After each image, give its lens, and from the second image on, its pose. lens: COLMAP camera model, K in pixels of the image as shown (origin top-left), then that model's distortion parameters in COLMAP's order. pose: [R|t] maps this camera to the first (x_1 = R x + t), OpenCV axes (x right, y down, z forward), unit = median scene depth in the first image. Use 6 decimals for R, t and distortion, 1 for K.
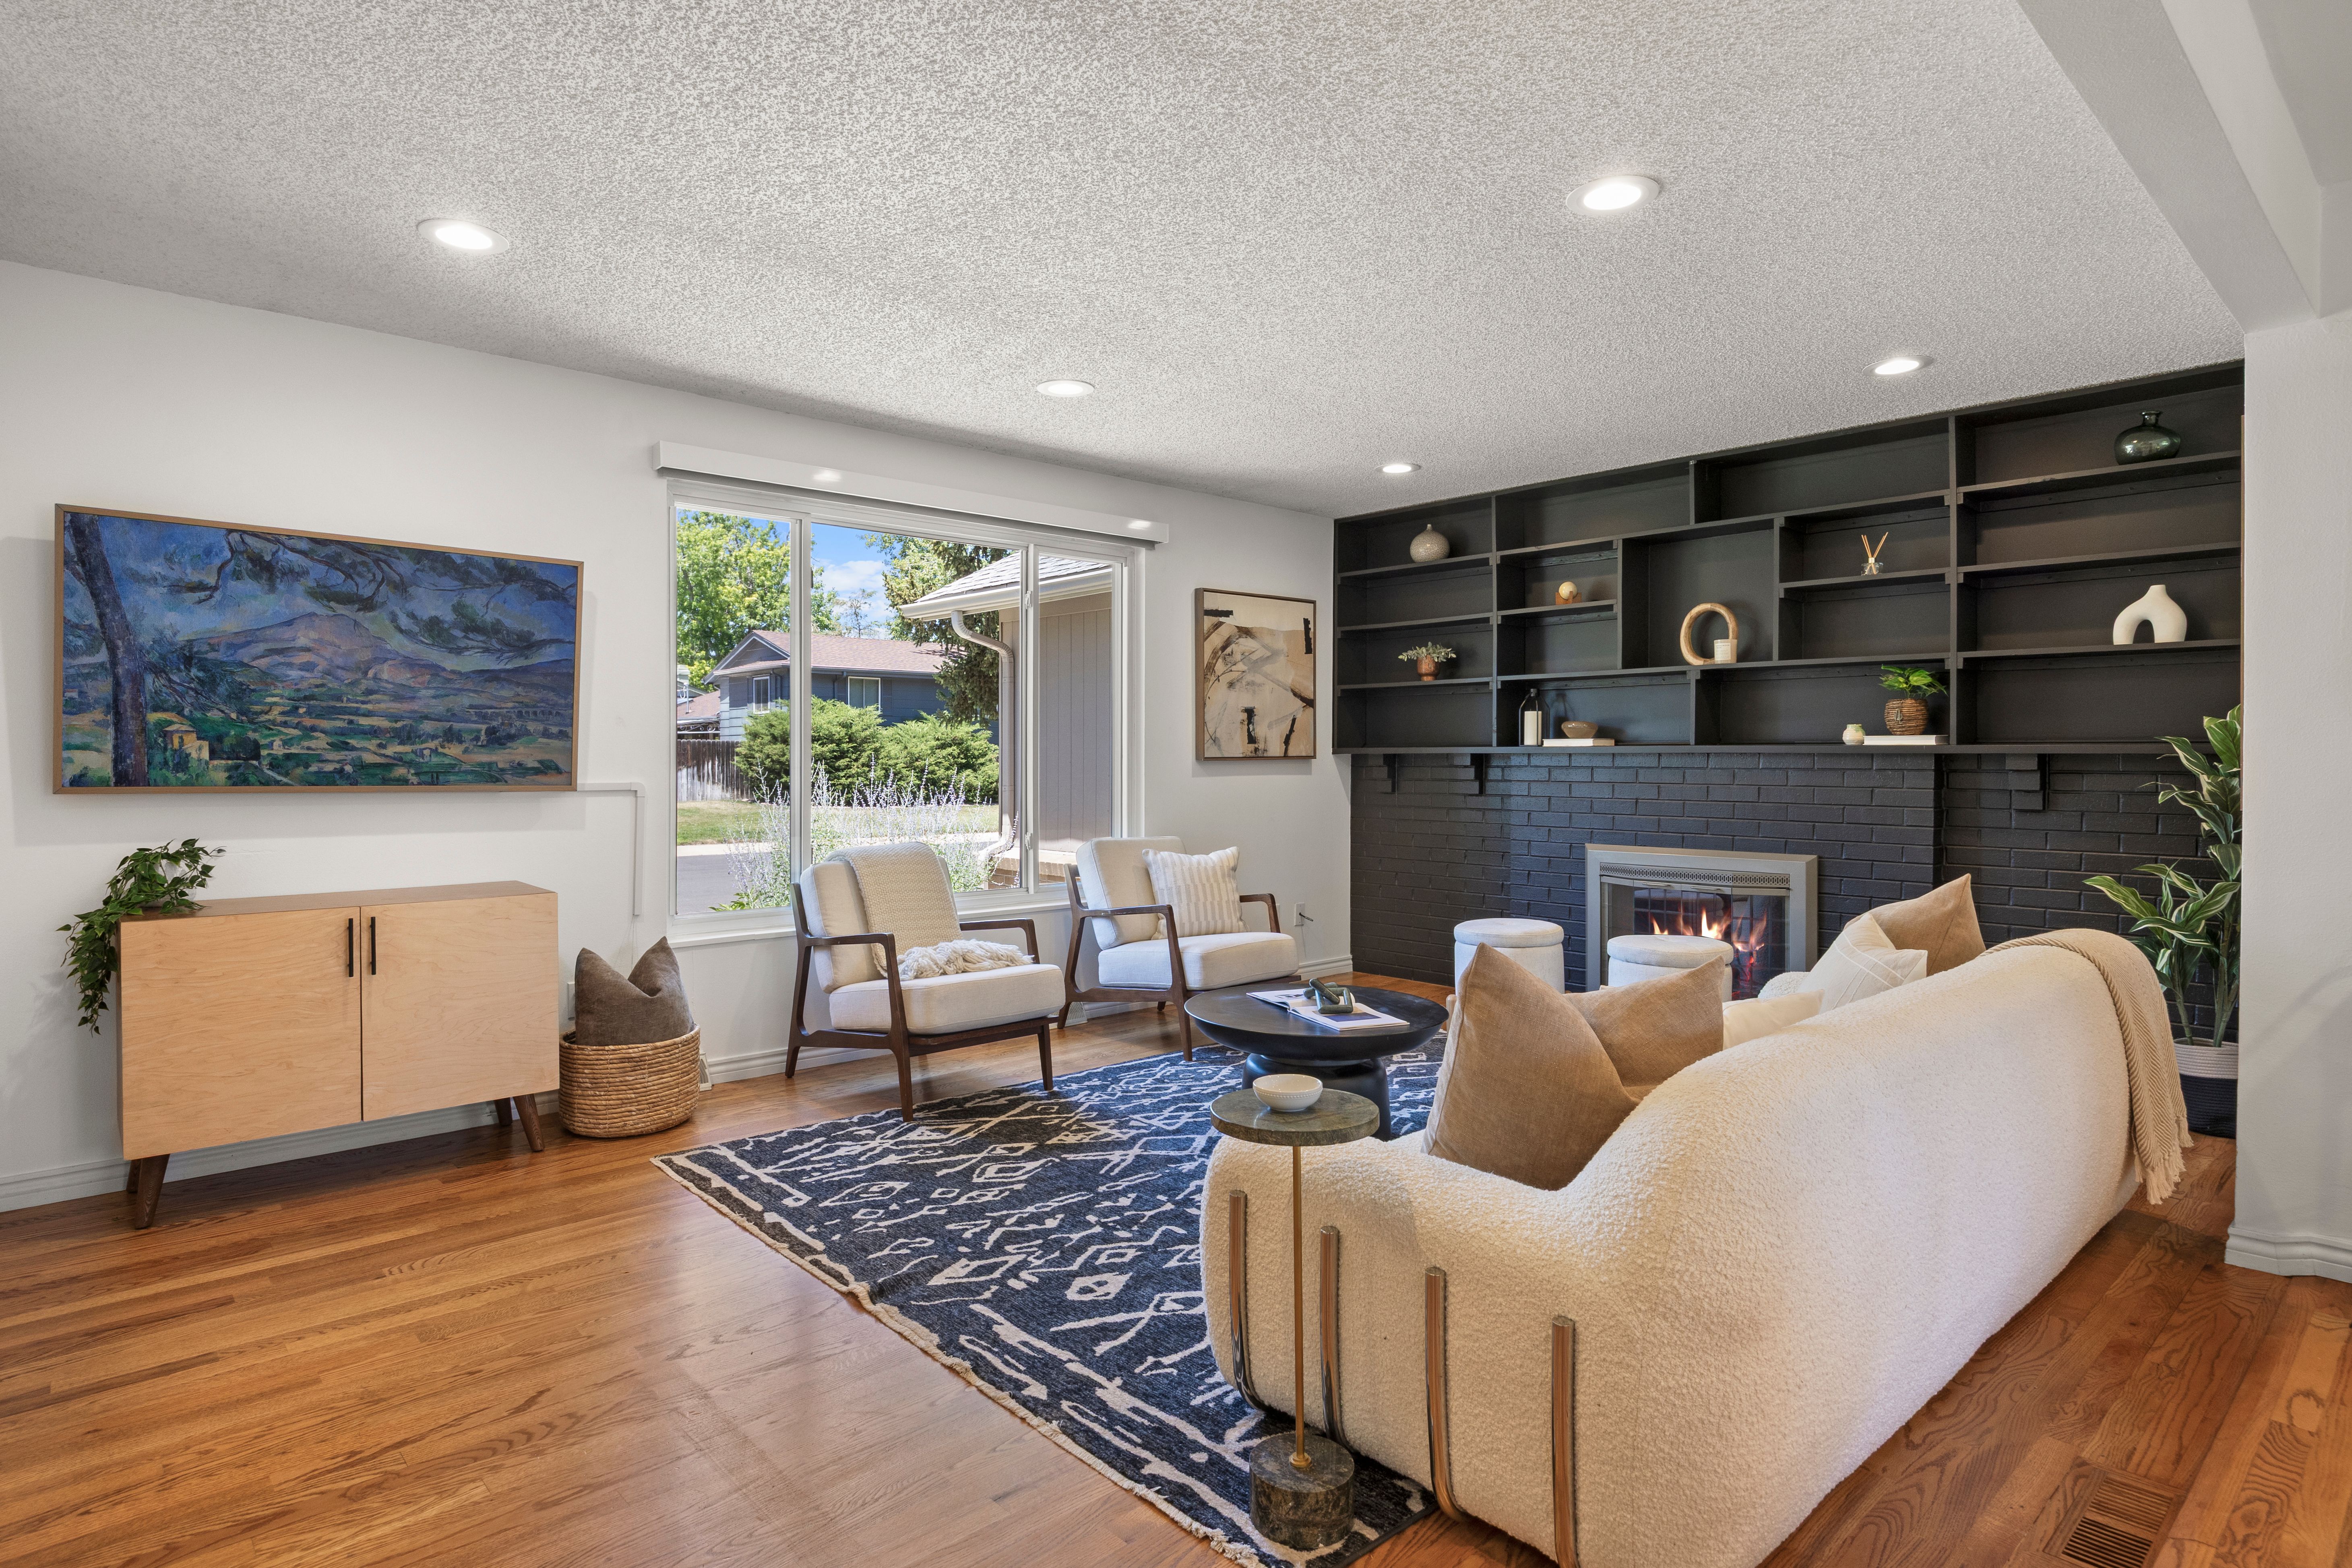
lens RADIAL K [[1222.2, 0, 1176.0], [0, 1222.2, 784.0], [0, 0, 1]] dist [-0.002122, -0.000928]
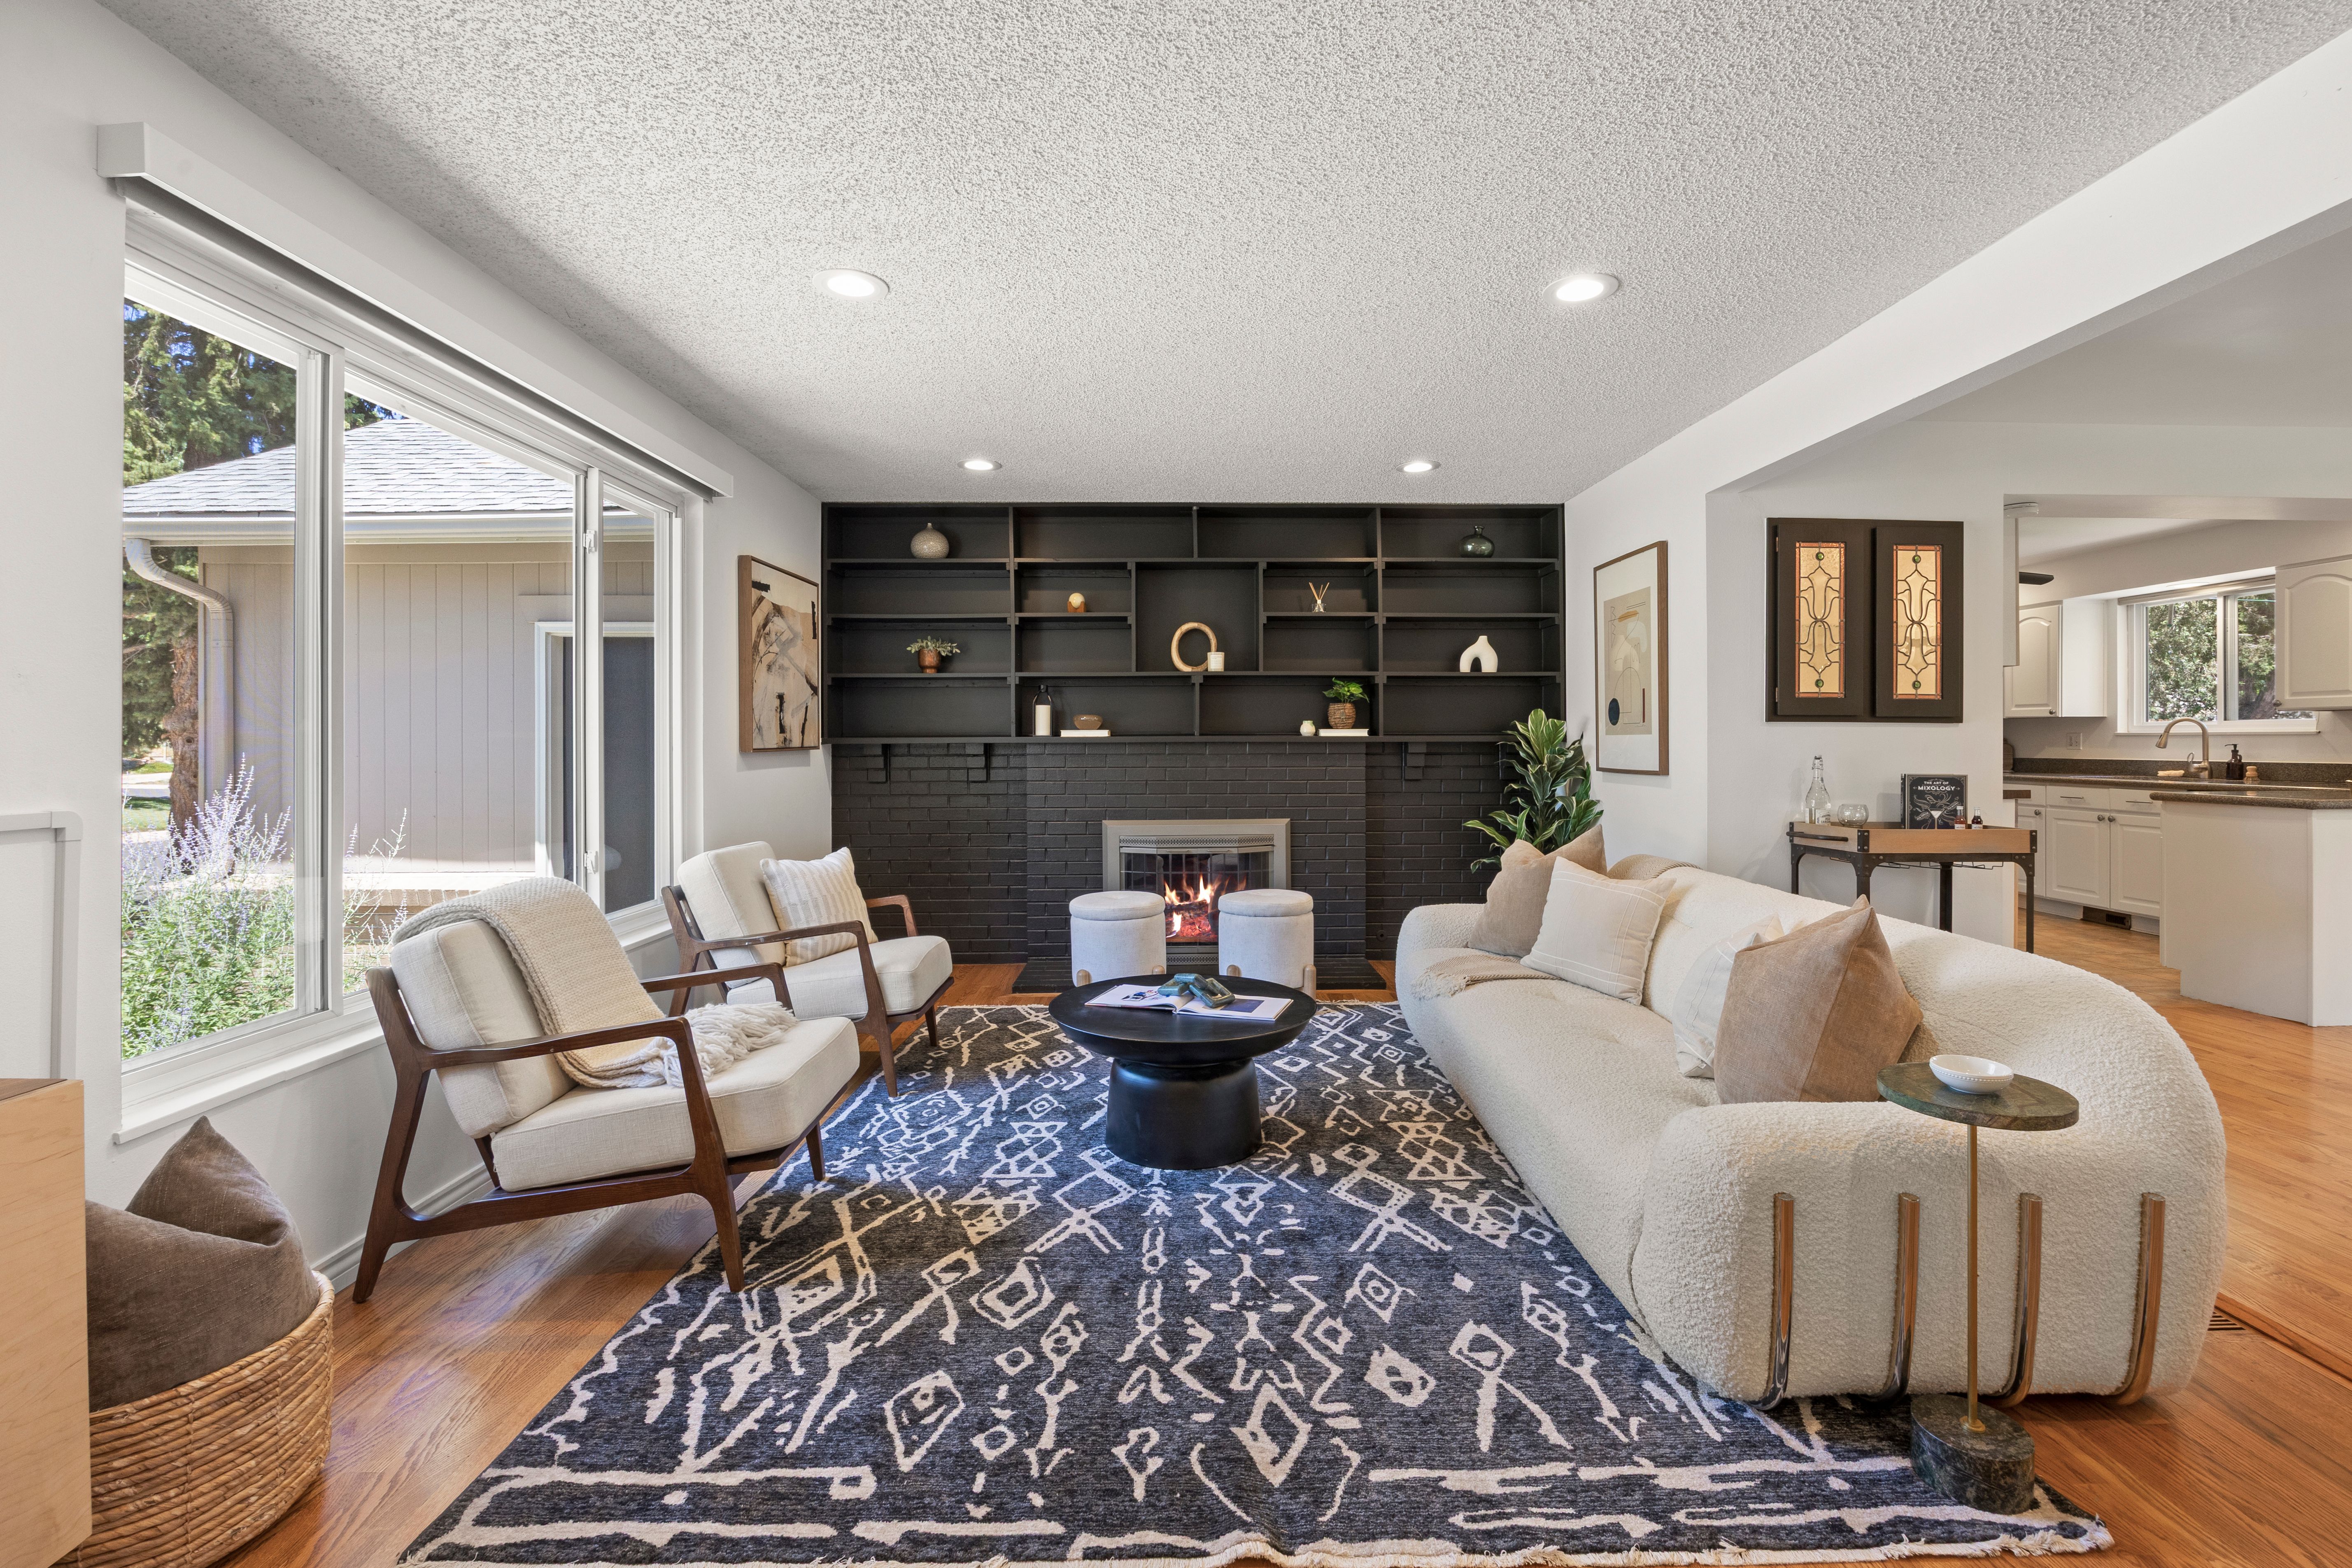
lens RADIAL K [[1003.2, 0, 1182.3], [0, 1003.2, 751.3], [0, 0, 1]] dist [-0.010538, 0.000324]
pose [[0.669363, -0.009571, 0.742874, -0.491041], [0.022022, 0.999733, -0.006963, -0.013435], [-0.742609, 0.021020, 0.669395, 0.469140]]
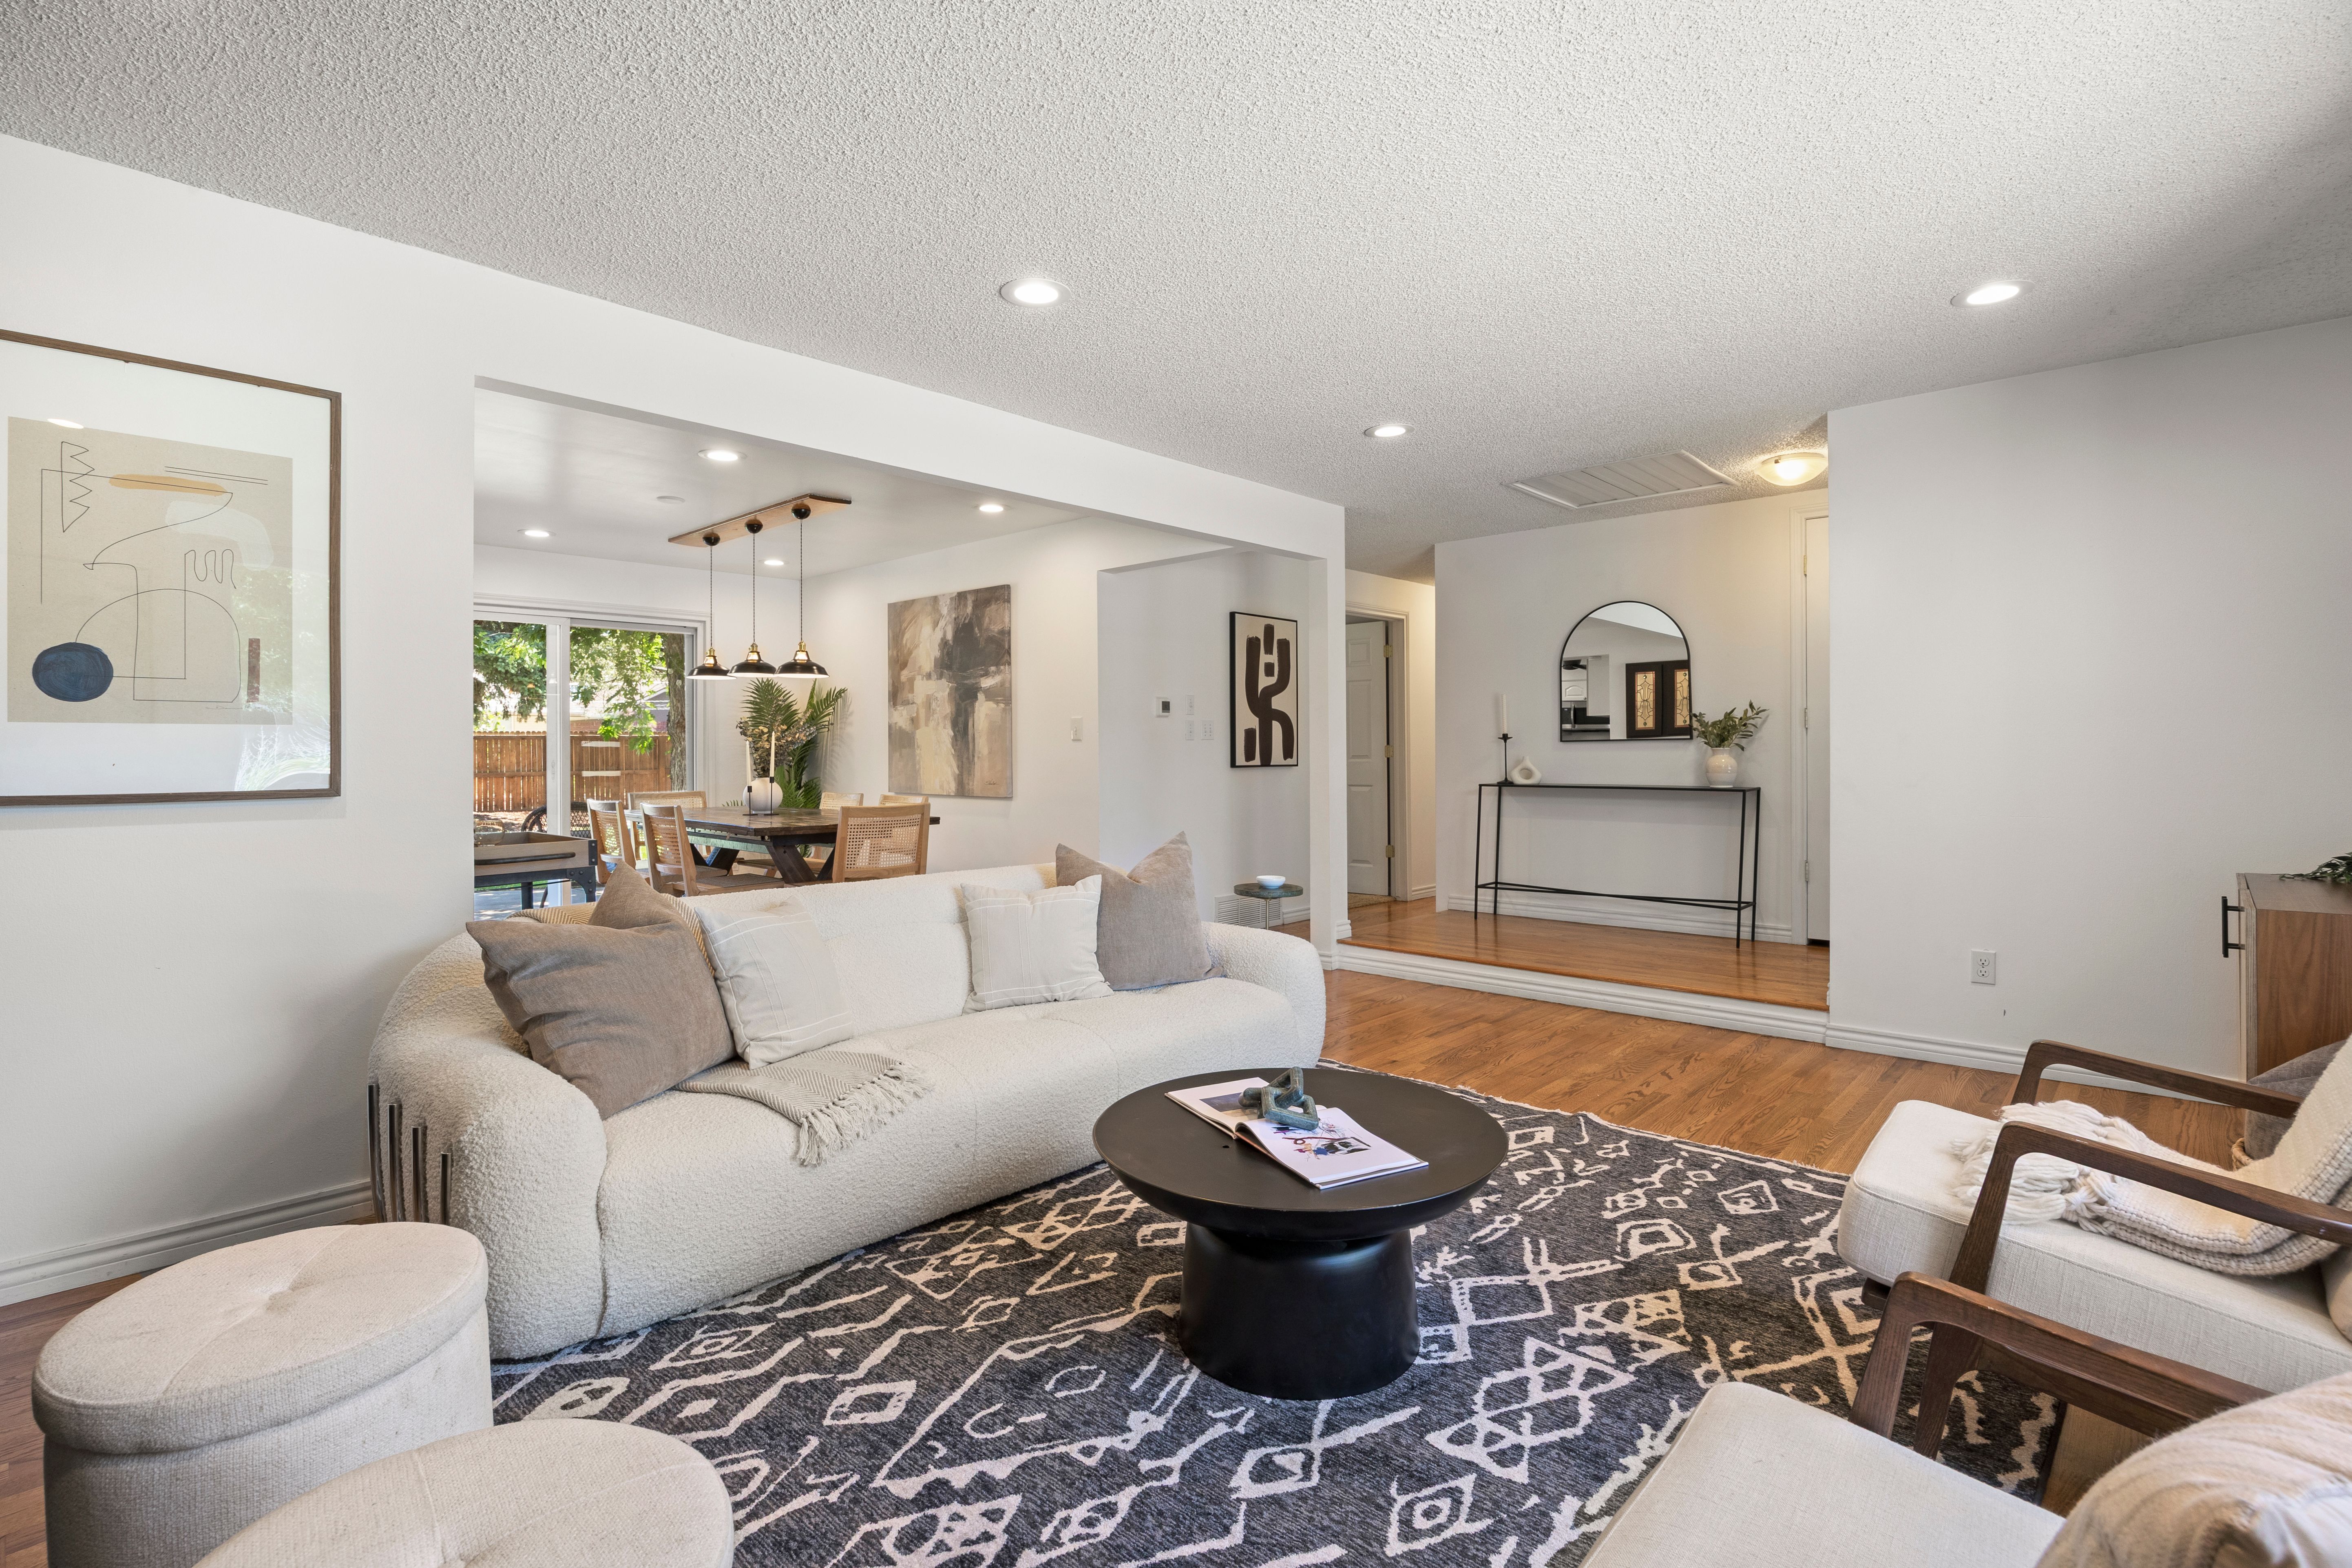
lens RADIAL K [[1107.1, 0, 1173.9], [0, 1107.1, 757.8], [0, 0, 1]] dist [-0.007685, 0.000037]
pose [[-0.997332, 0.003385, -0.072915, 0.225030], [0.001332, 0.999602, 0.028193, -0.028159], [0.072981, 0.028020, -0.996940, 1.604878]]
